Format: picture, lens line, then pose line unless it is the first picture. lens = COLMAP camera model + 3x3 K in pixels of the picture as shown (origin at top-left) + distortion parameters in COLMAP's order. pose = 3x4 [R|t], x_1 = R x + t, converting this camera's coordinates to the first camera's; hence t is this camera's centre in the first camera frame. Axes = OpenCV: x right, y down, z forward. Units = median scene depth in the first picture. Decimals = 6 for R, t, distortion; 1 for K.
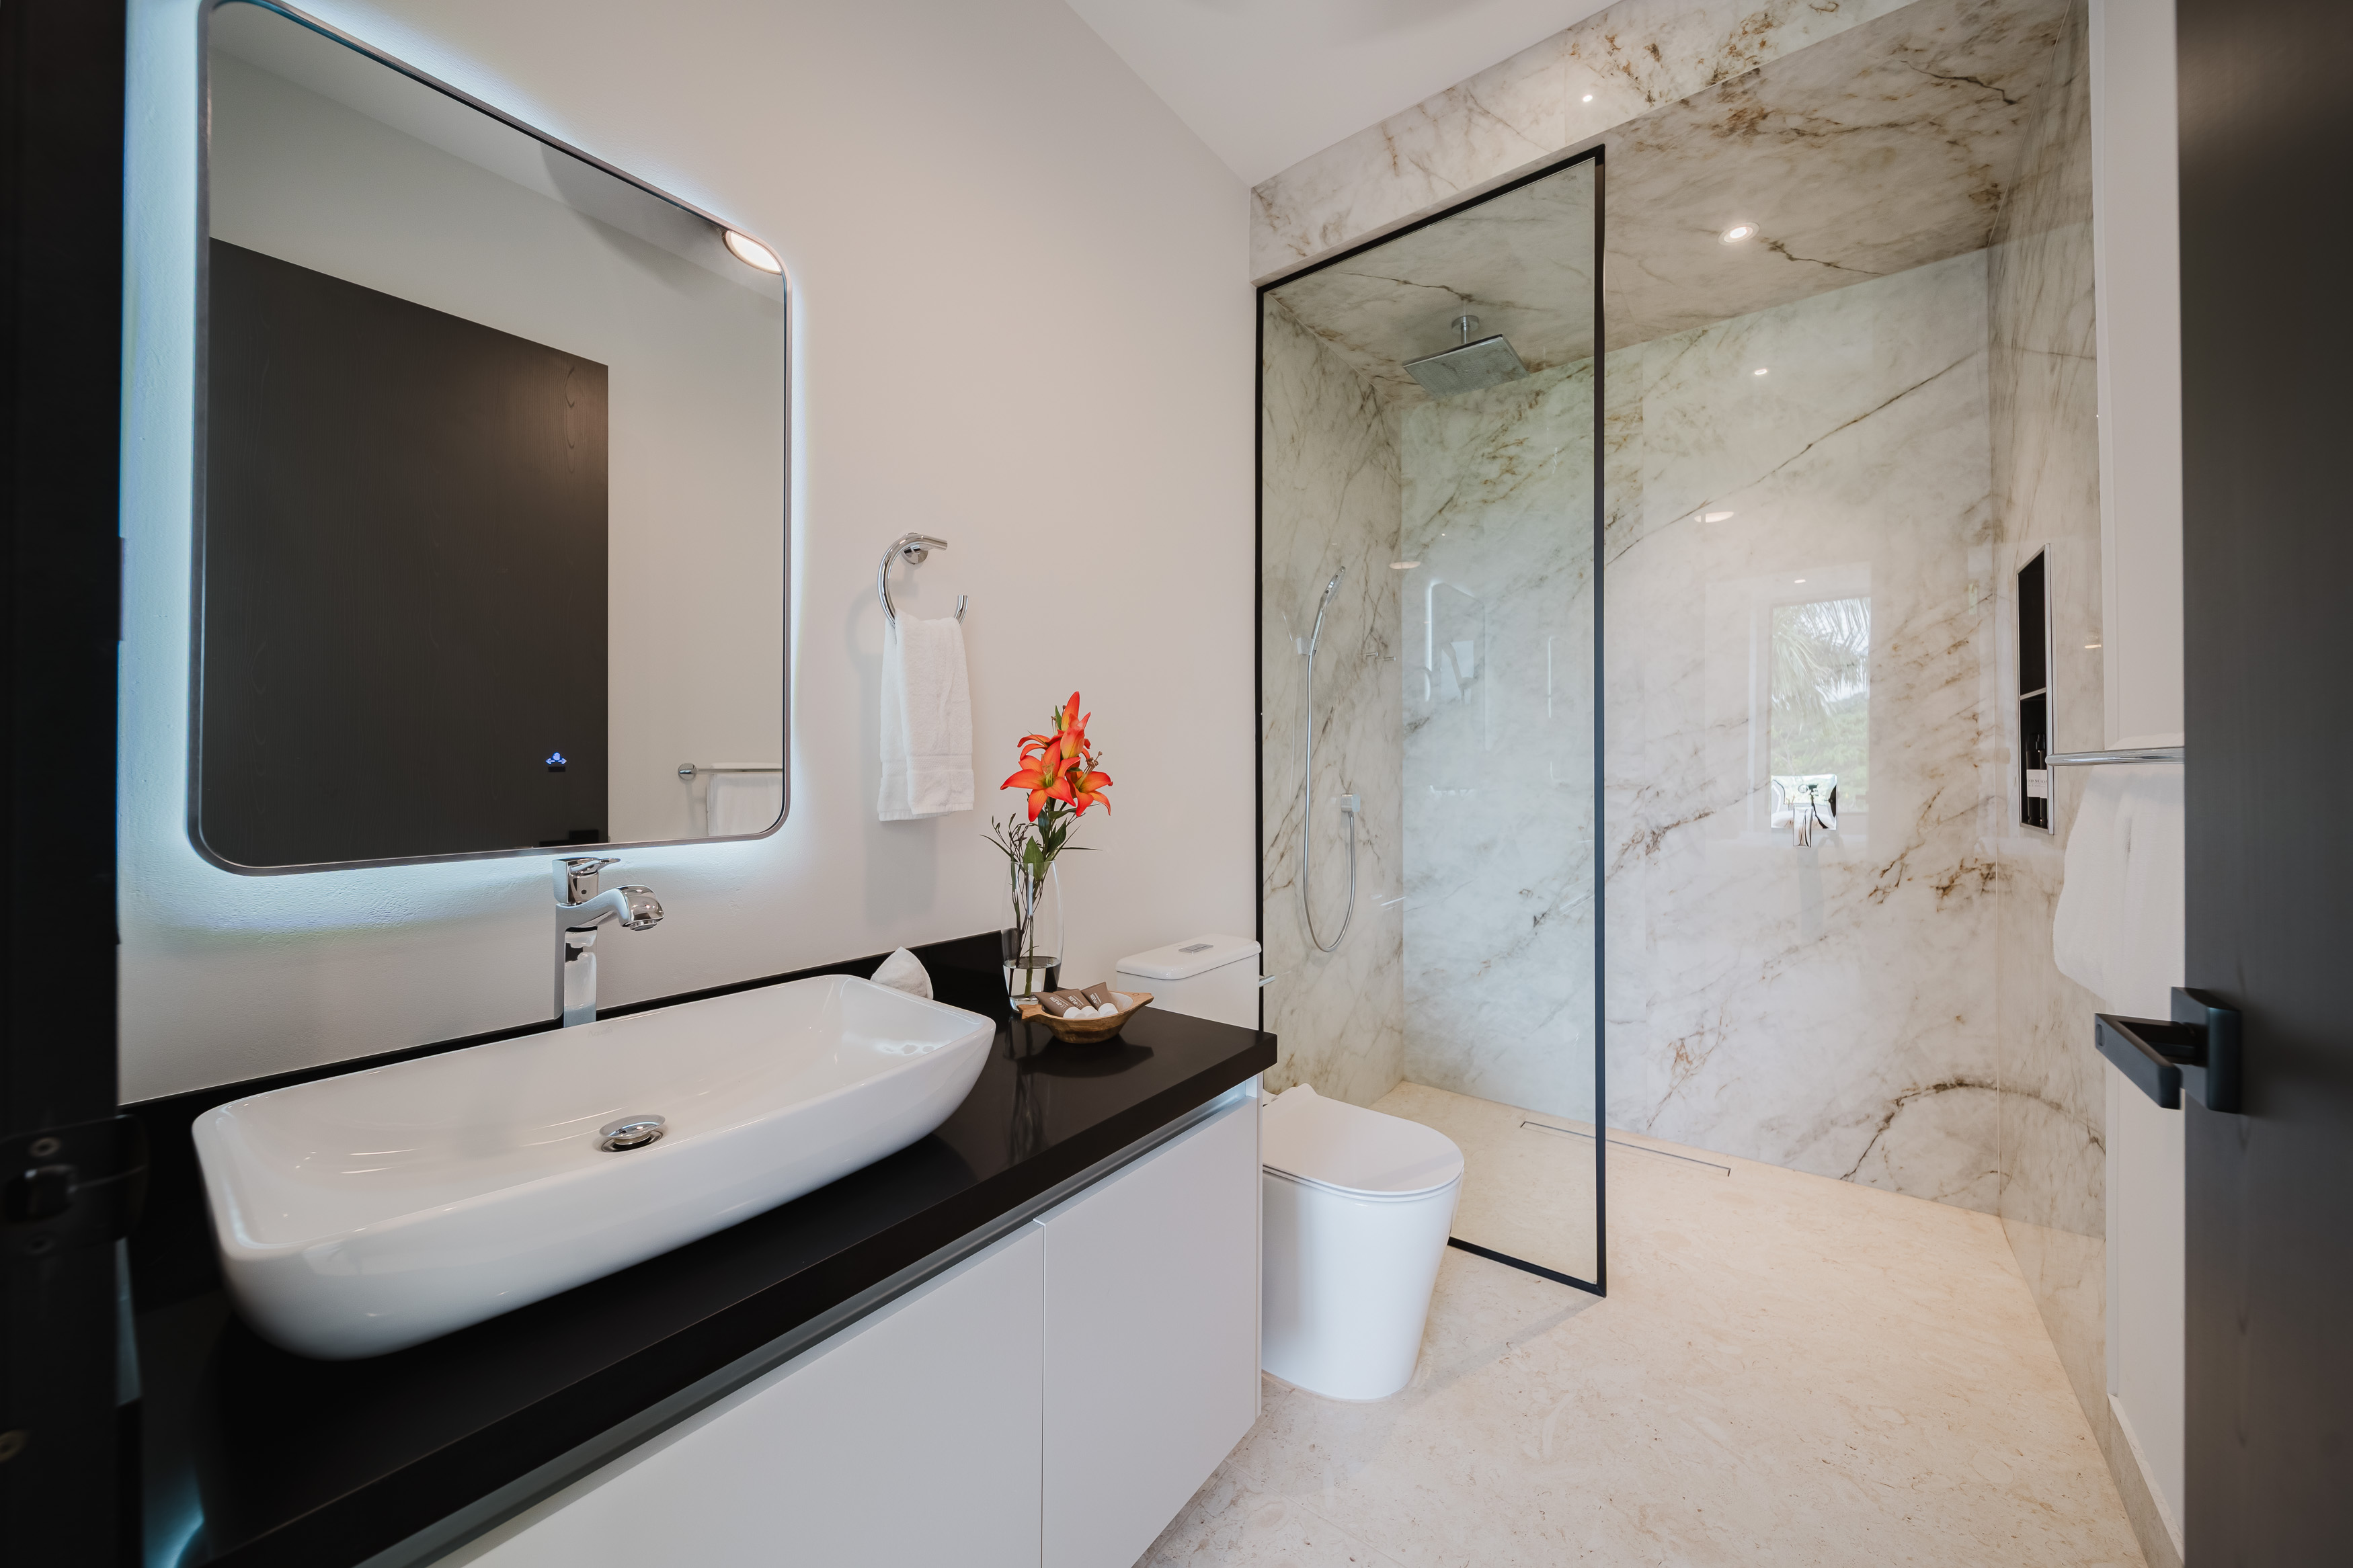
lens RADIAL K [[832.5, 0, 1174.5], [0, 832.5, 766.7], [0, 0, 1]] dist [-0.000678, -0.000076]
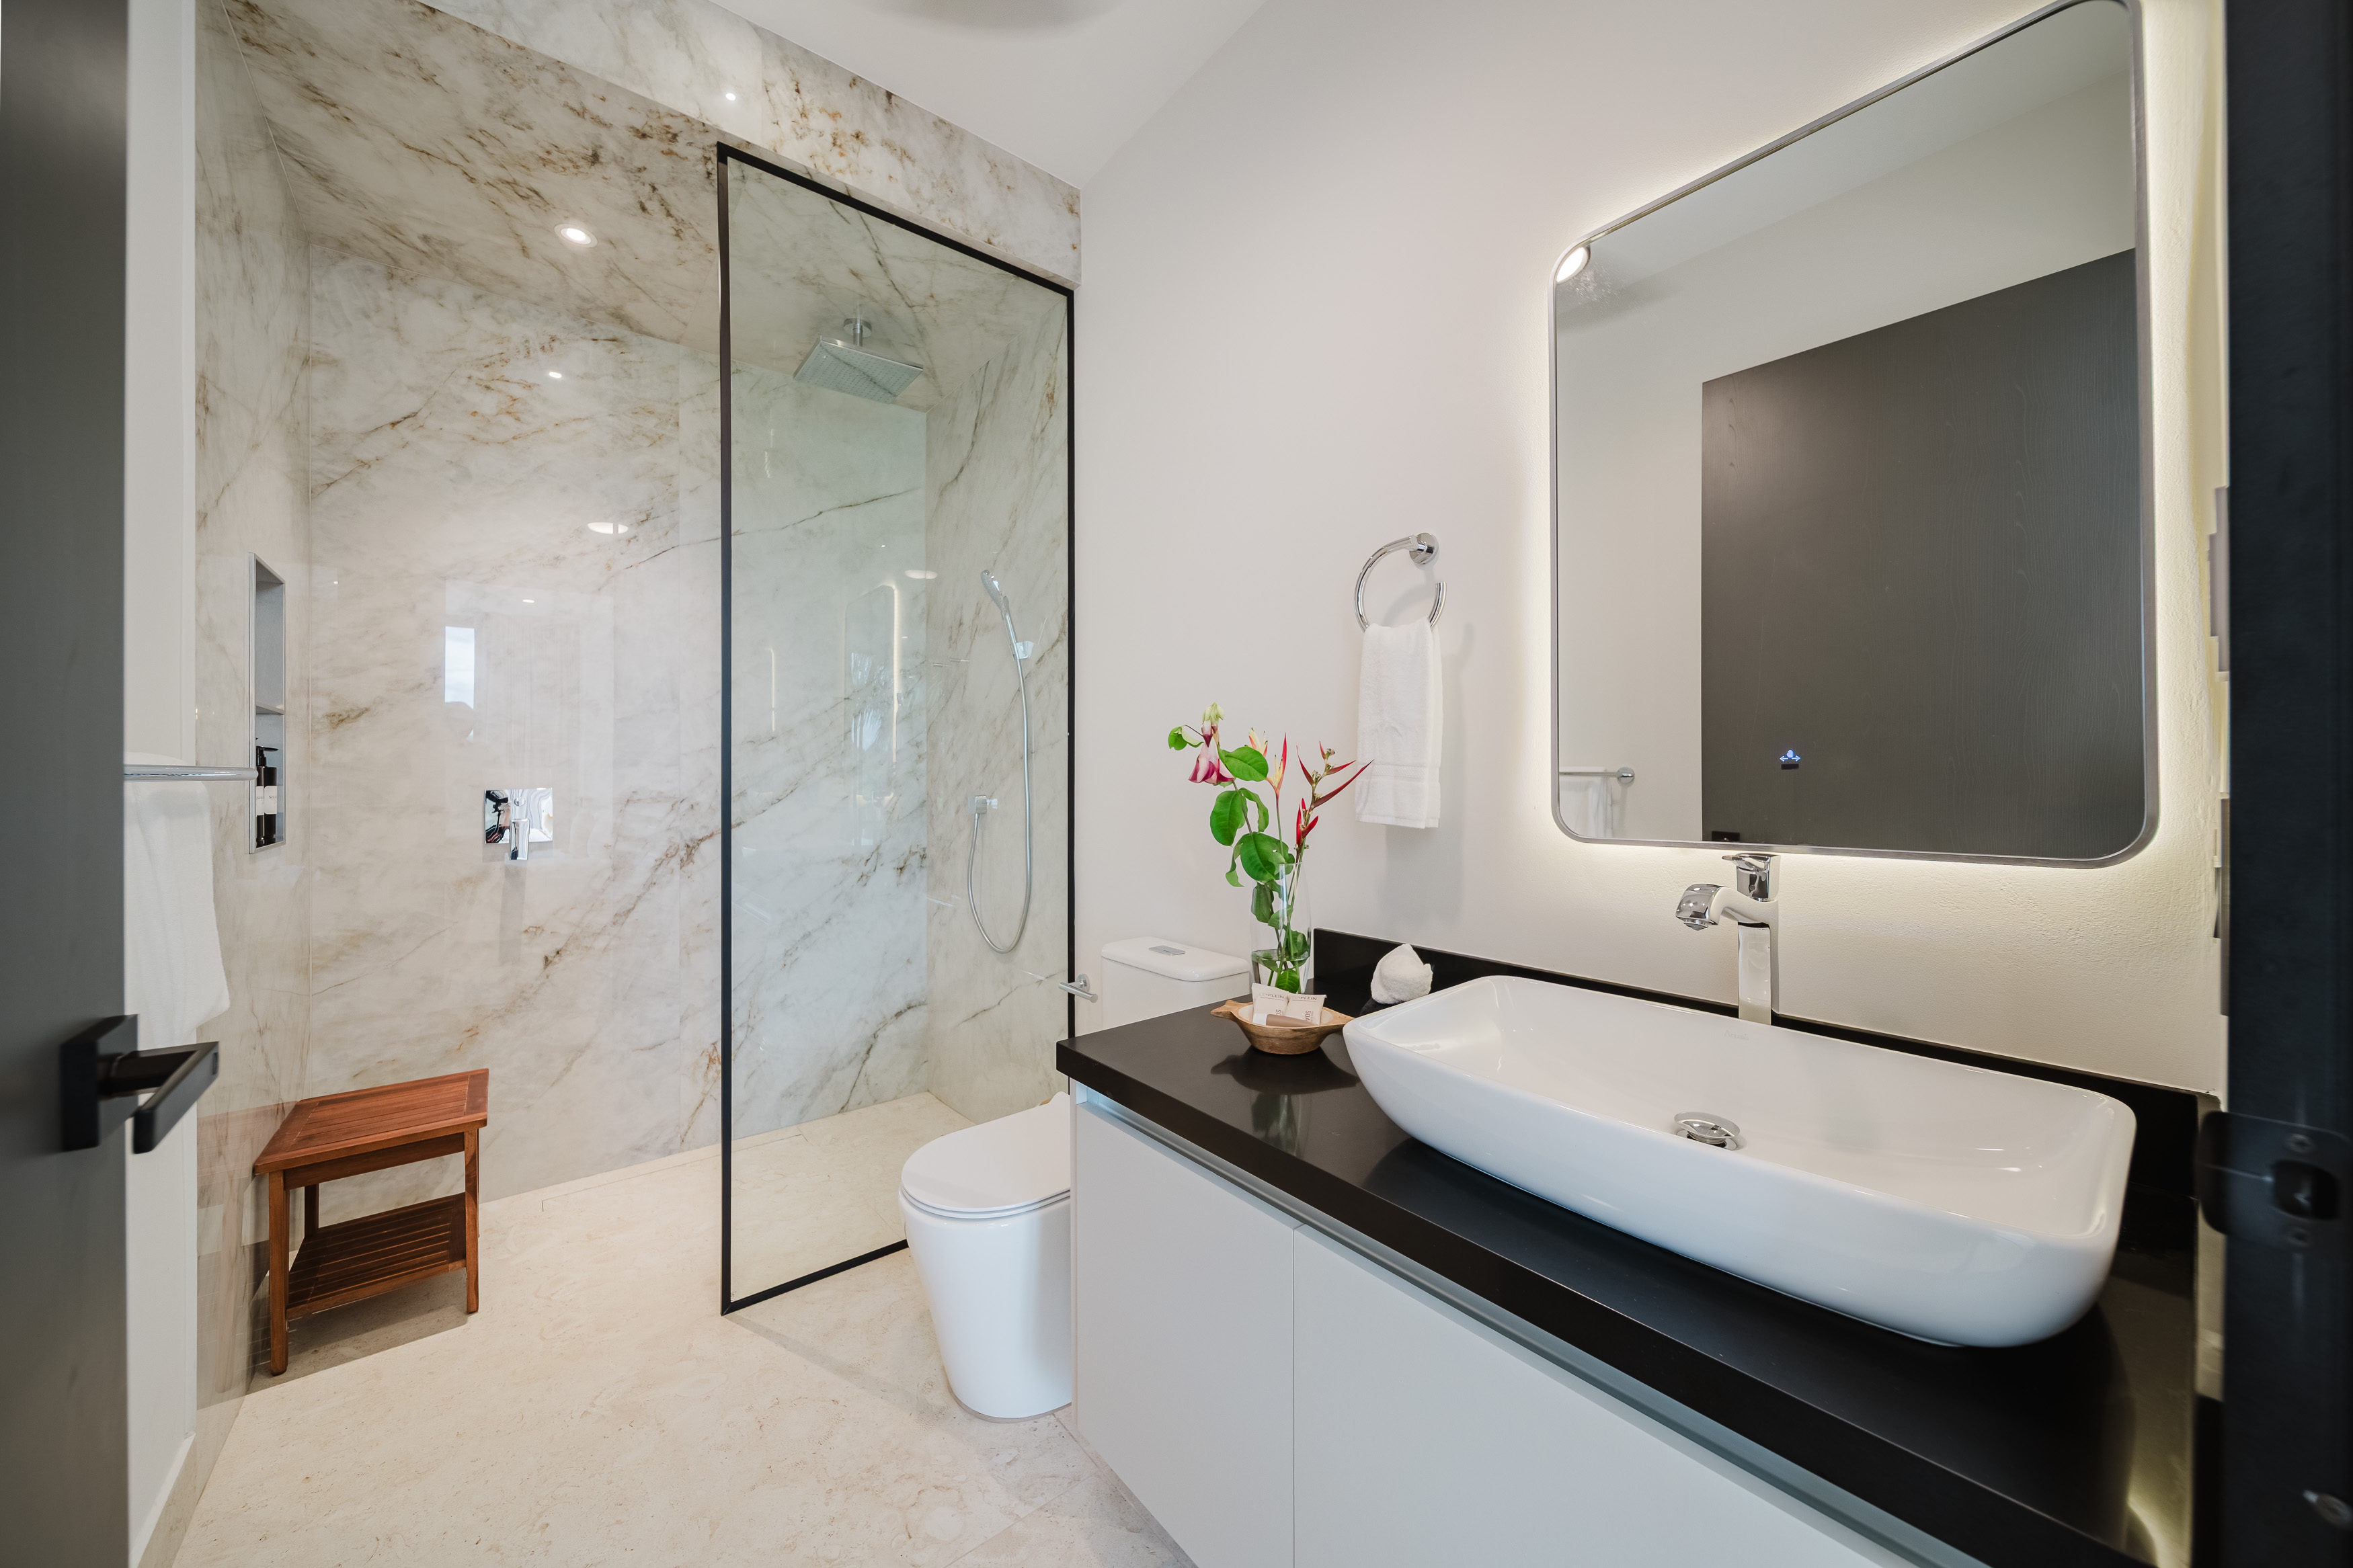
lens RADIAL K [[832.5, 0, 1176.4], [0, 832.5, 781.2], [0, 0, 1]] dist [-0.000678, -0.000076]
pose [[0.237420, 0.001640, 0.971406, -0.254188], [-0.001013, 0.999998, -0.001440, 0.003153], [-0.971406, -0.000642, 0.237422, 0.196131]]
